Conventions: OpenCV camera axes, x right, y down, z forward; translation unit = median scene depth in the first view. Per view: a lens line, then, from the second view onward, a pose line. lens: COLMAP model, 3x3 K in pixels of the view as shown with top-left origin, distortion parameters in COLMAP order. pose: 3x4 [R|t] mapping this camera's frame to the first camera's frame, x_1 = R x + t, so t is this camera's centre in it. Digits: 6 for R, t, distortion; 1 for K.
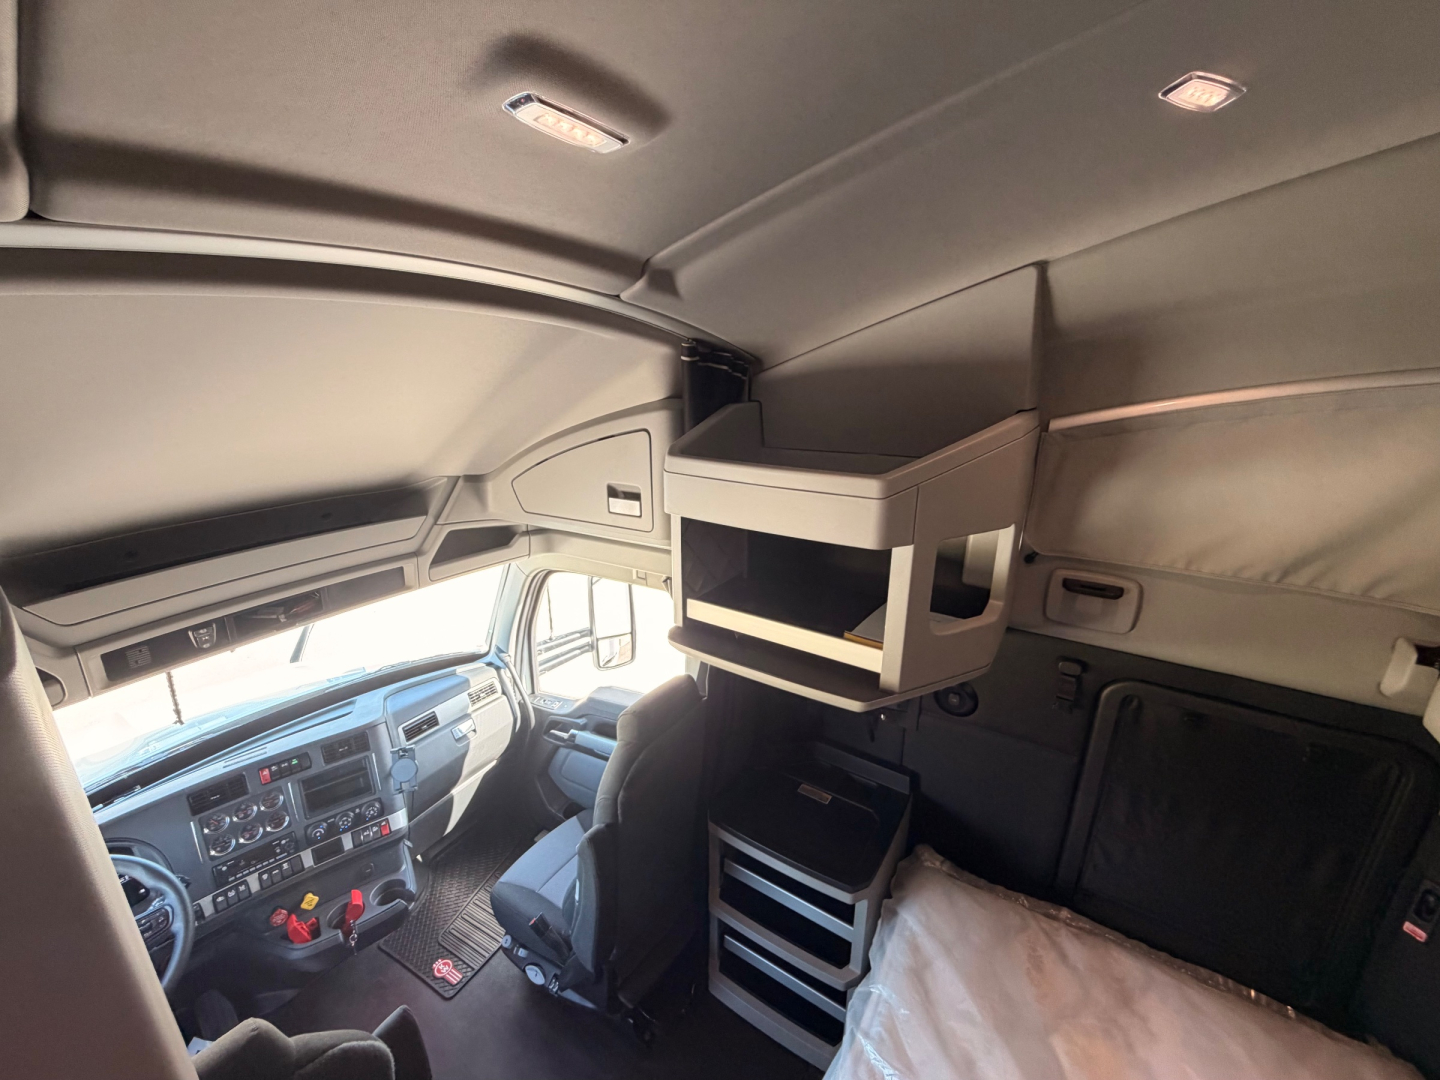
lens RADIAL K [[572.5, 0, 710.8], [0, 572.5, 538.3], [0, 0, 1]] dist [0.000828, 0.000062]
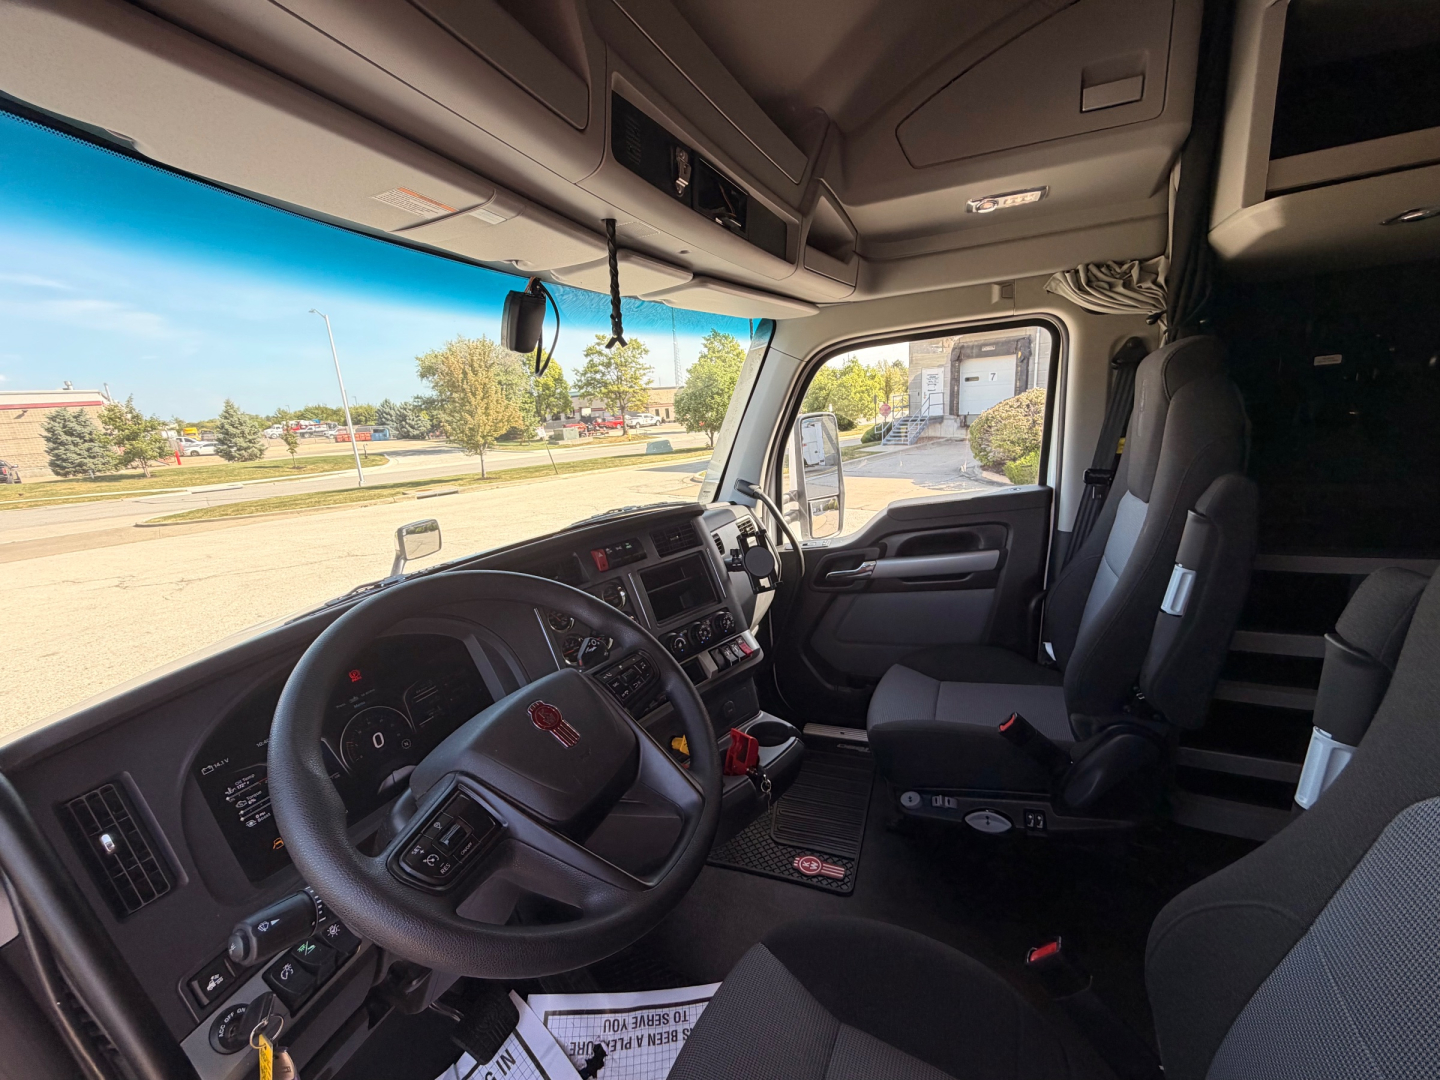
lens RADIAL K [[572.5, 0, 712.1], [0, 572.5, 542.9], [0, 0, 1]] dist [0.000828, 0.000062]
pose [[0.987590, -0.110062, 0.112037, -0.715136], [0.118206, 0.990601, -0.068830, 0.450792], [-0.103408, 0.081219, 0.991317, 0.324134]]
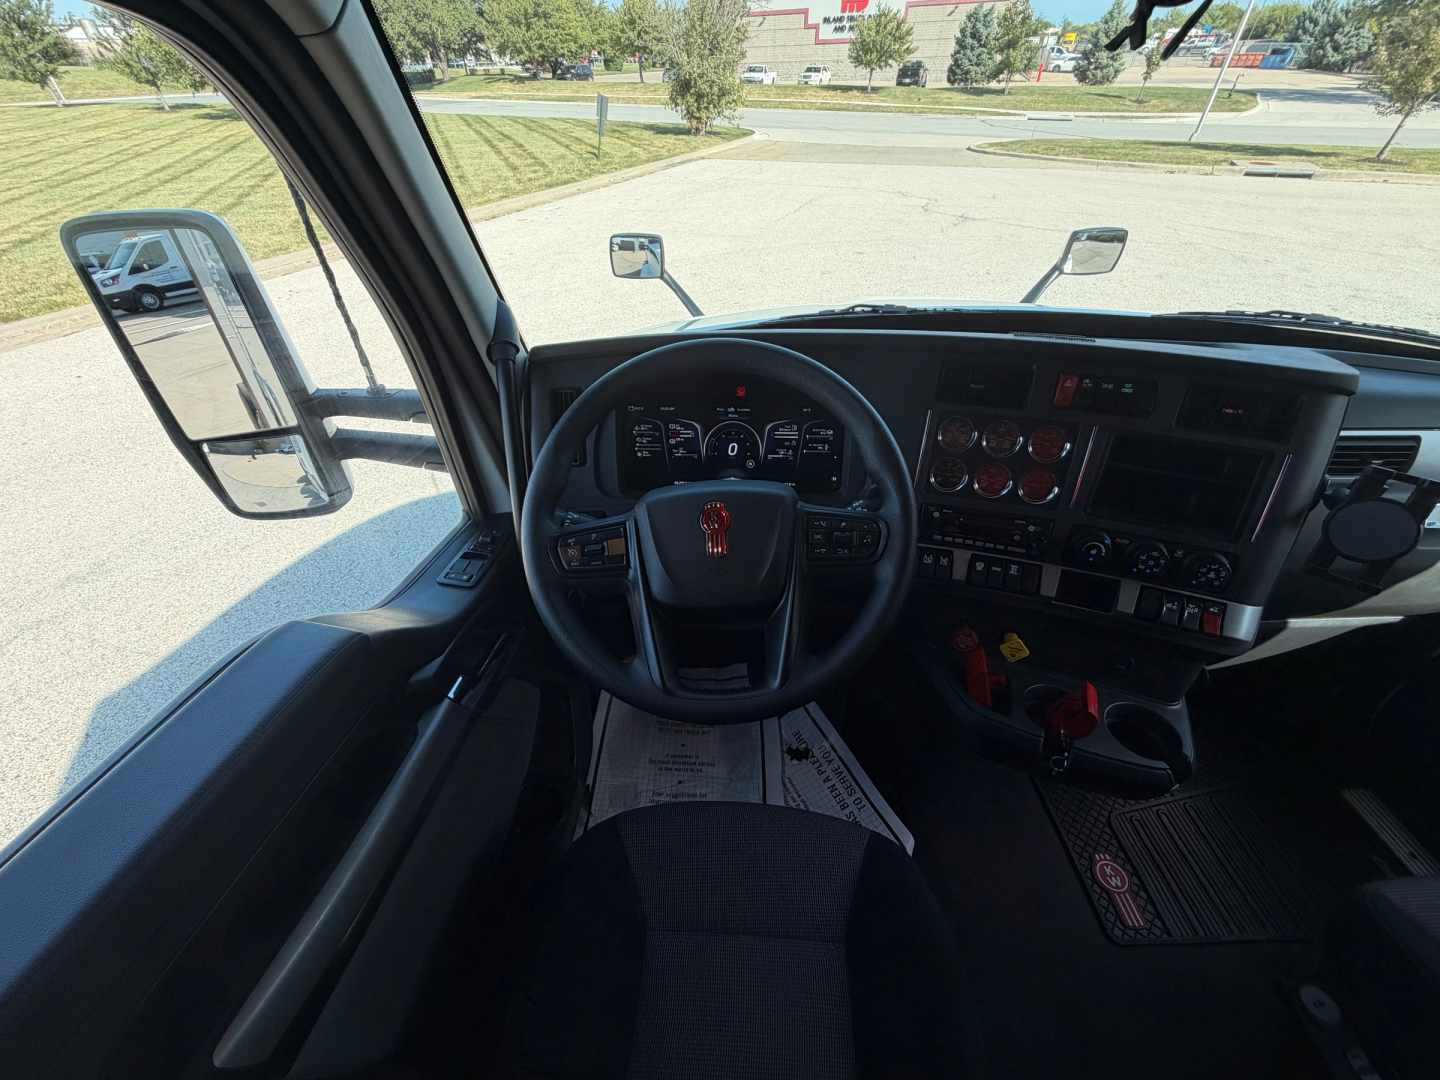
lens RADIAL K [[572.5, 0, 717.8], [0, 572.5, 539.3], [0, 0, 1]] dist [0.000828, 0.000062]
pose [[0.516162, 0.533424, -0.670101, -0.536365], [-0.237762, 0.840868, 0.486220, 0.352511], [0.822828, -0.091644, 0.560852, 0.480172]]
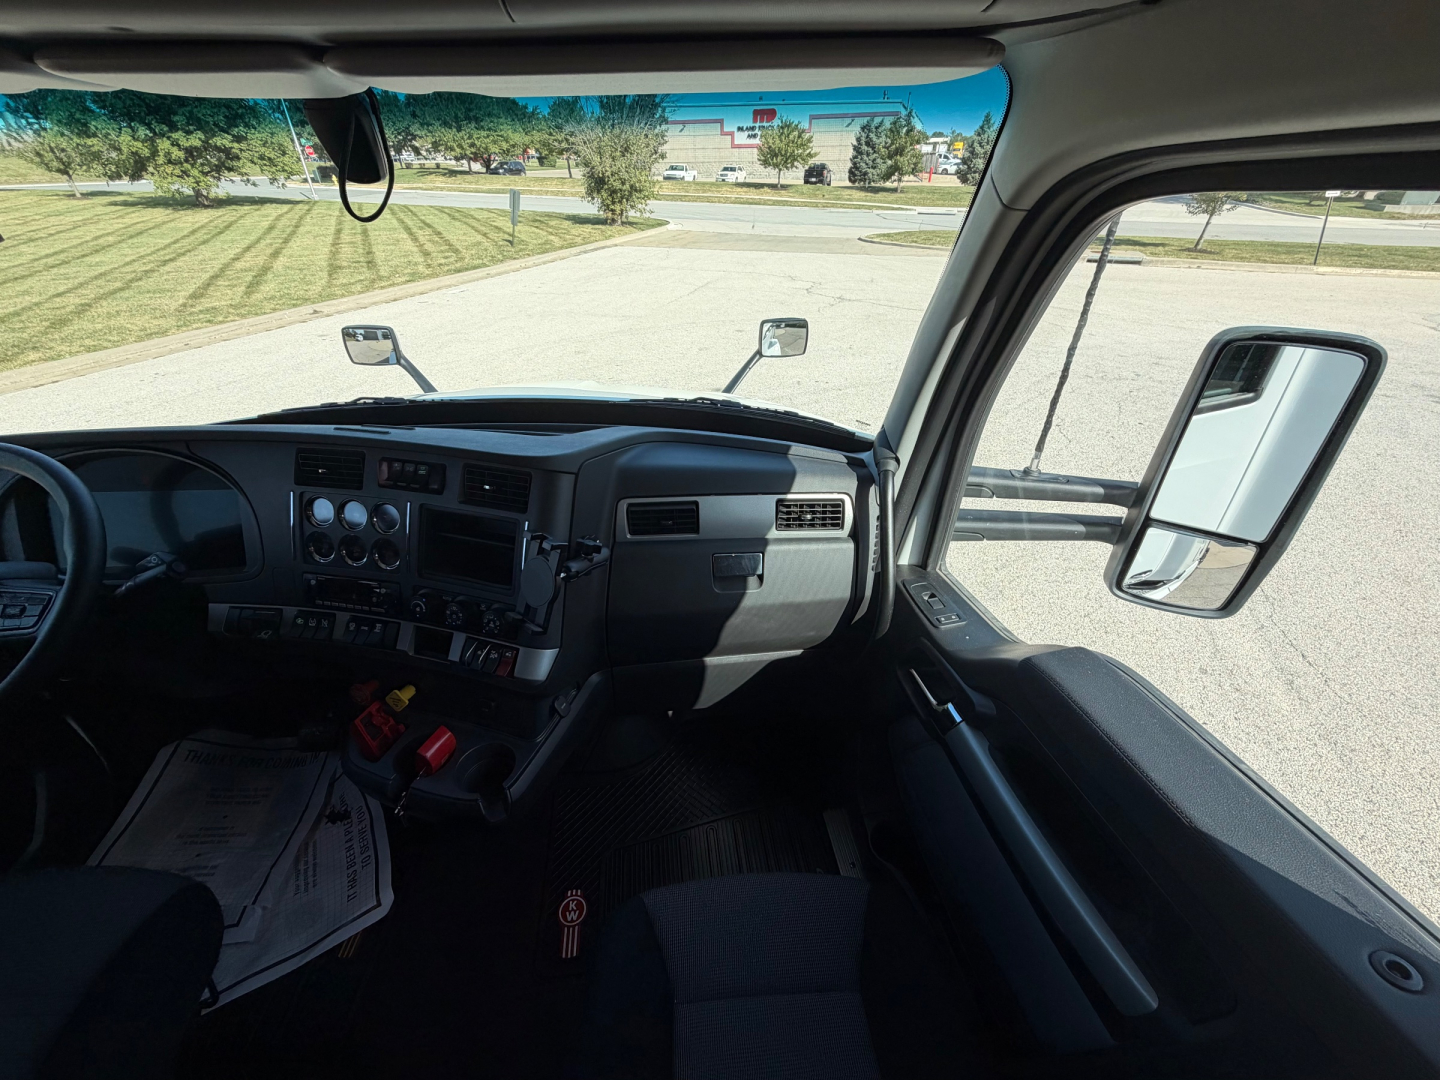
lens RADIAL K [[572.5, 0, 712.5], [0, 572.5, 538.2], [0, 0, 1]] dist [0.000828, 0.000062]
pose [[0.594285, 0.432602, -0.677998, -0.175256], [-0.234588, 0.899595, 0.368370, 0.187705], [0.769281, -0.059867, 0.636100, 0.877400]]
